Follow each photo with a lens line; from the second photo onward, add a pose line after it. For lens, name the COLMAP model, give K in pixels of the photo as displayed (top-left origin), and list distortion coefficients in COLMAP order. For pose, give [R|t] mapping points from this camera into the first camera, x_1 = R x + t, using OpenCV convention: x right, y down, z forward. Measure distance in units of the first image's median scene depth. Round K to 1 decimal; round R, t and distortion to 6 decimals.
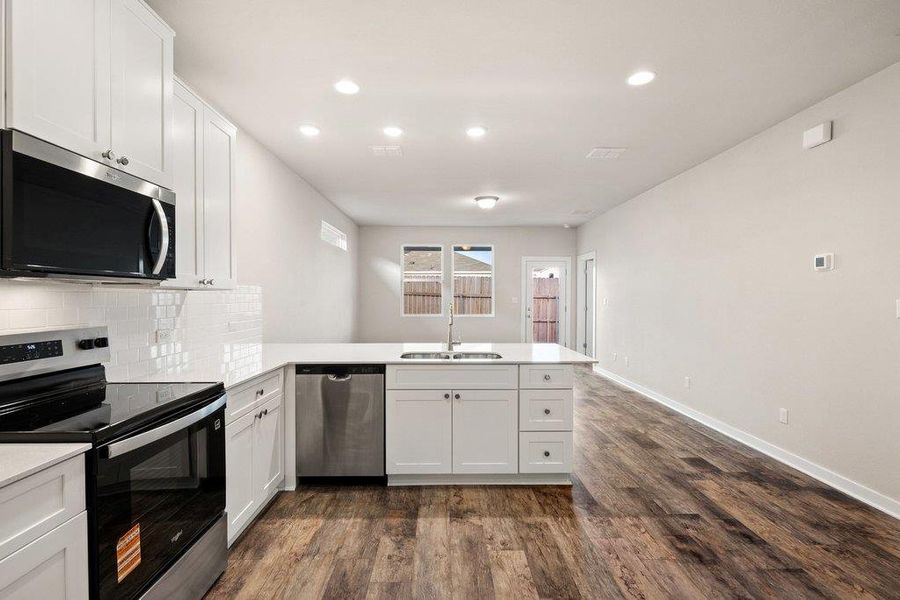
lens RADIAL K [[412.3, 0, 450.0], [0, 412.3, 300.0], [0, 0, 1]] dist [0.002494, -0.006084]
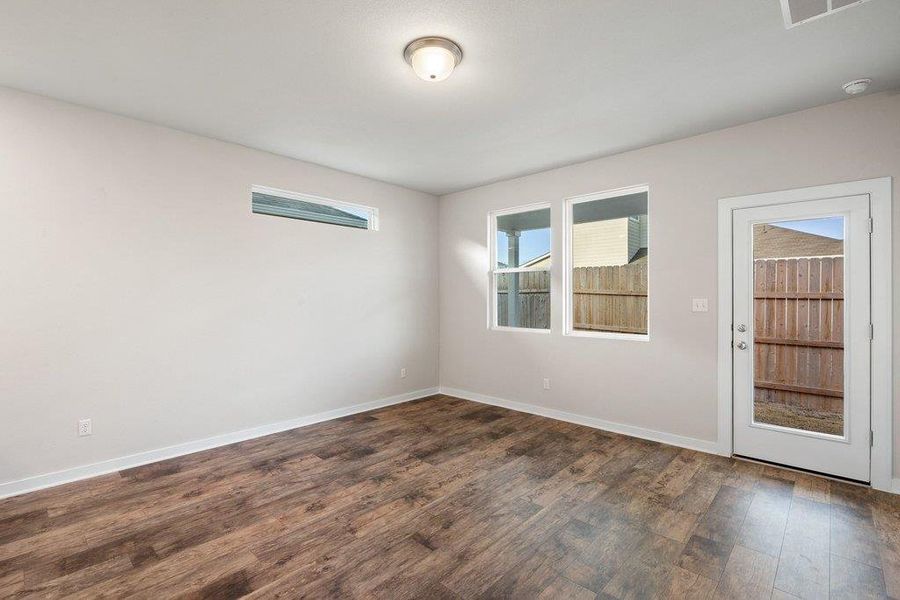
lens RADIAL K [[412.3, 0, 450.0], [0, 412.3, 300.0], [0, 0, 1]] dist [0.002494, -0.006084]
pose [[0.713134, 0.001091, -0.701027, 0.808864], [-0.003120, 0.999994, -0.001617, -0.011498], [0.701021, 0.003340, 0.713133, 1.533942]]
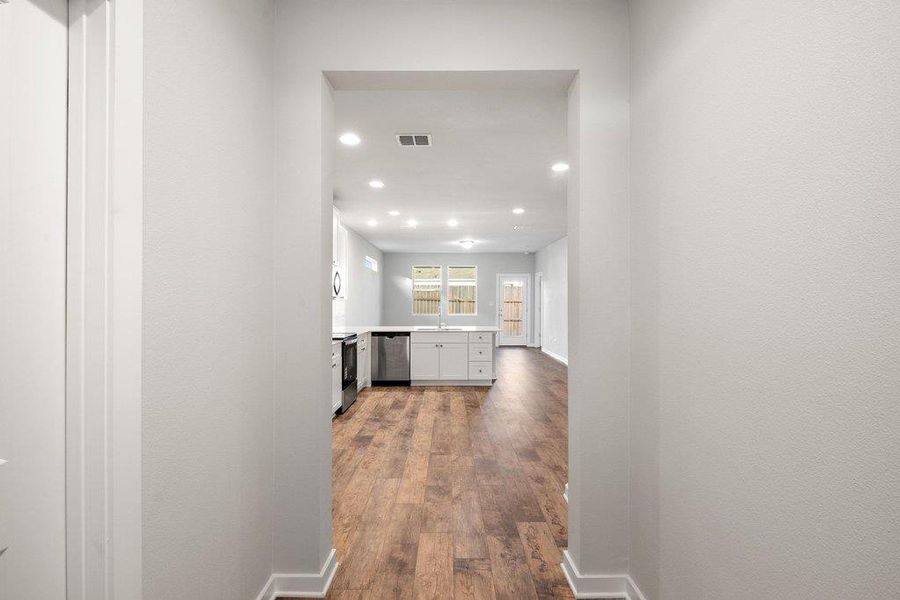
lens RADIAL K [[412.3, 0, 450.0], [0, 412.3, 300.0], [0, 0, 1]] dist [0.002494, -0.006084]
pose [[0.999906, 0.000042, -0.013744, 0.097425], [-0.000161, 0.999962, -0.008679, -0.003106], [0.013743, 0.008681, 0.999868, -1.305912]]
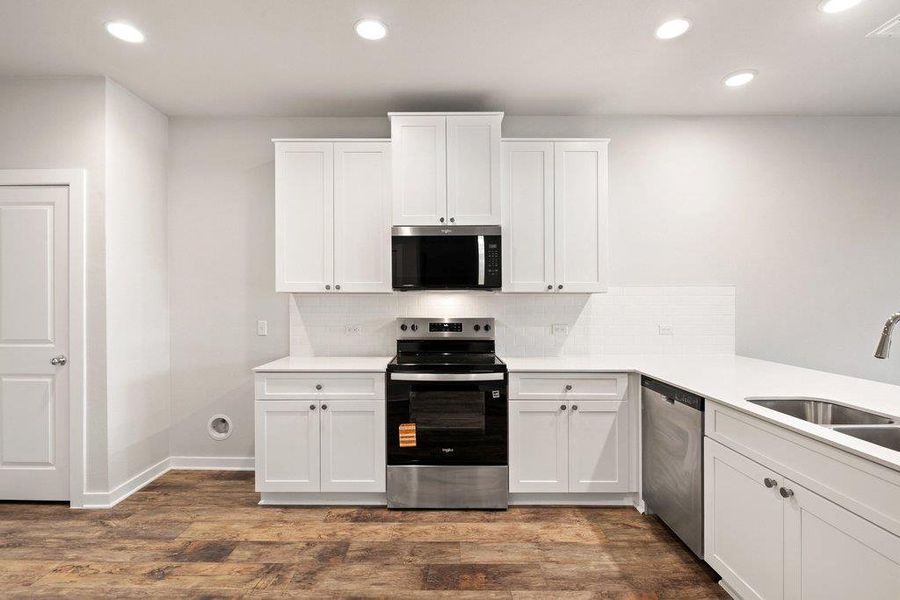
lens RADIAL K [[414.1, 0, 449.7], [0, 414.1, 302.5], [0, 0, 1]] dist [-0.012581, -0.000562]
pose [[-0.017507, 0.000850, -0.999846, 0.528275], [-0.013040, 0.999914, 0.001078, 0.002596], [0.999762, 0.013057, -0.017495, 0.586225]]
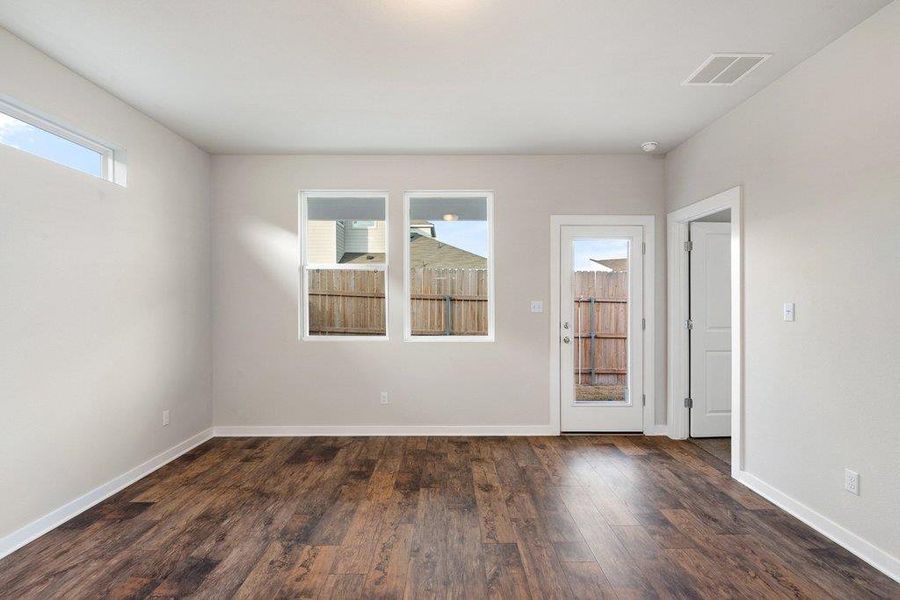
lens RADIAL K [[412.3, 0, 450.0], [0, 412.3, 300.0], [0, 0, 1]] dist [0.002494, -0.006084]
pose [[0.999811, -0.002725, -0.019267, 0.195857], [0.002596, 0.999974, -0.006731, -0.013391], [0.019284, 0.006680, 0.999792, 1.538983]]
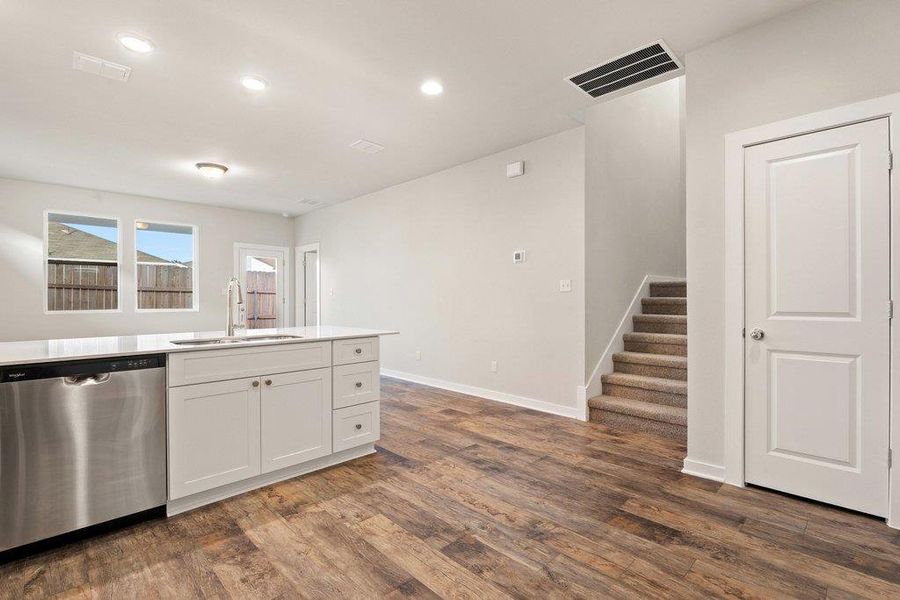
lens RADIAL K [[412.3, 0, 450.0], [0, 412.3, 300.0], [0, 0, 1]] dist [0.002494, -0.006084]
pose [[0.724631, -0.005295, 0.689117, -0.298930], [0.006405, 0.999979, 0.000949, 0.062366], [-0.689107, 0.003726, 0.724650, 0.110168]]
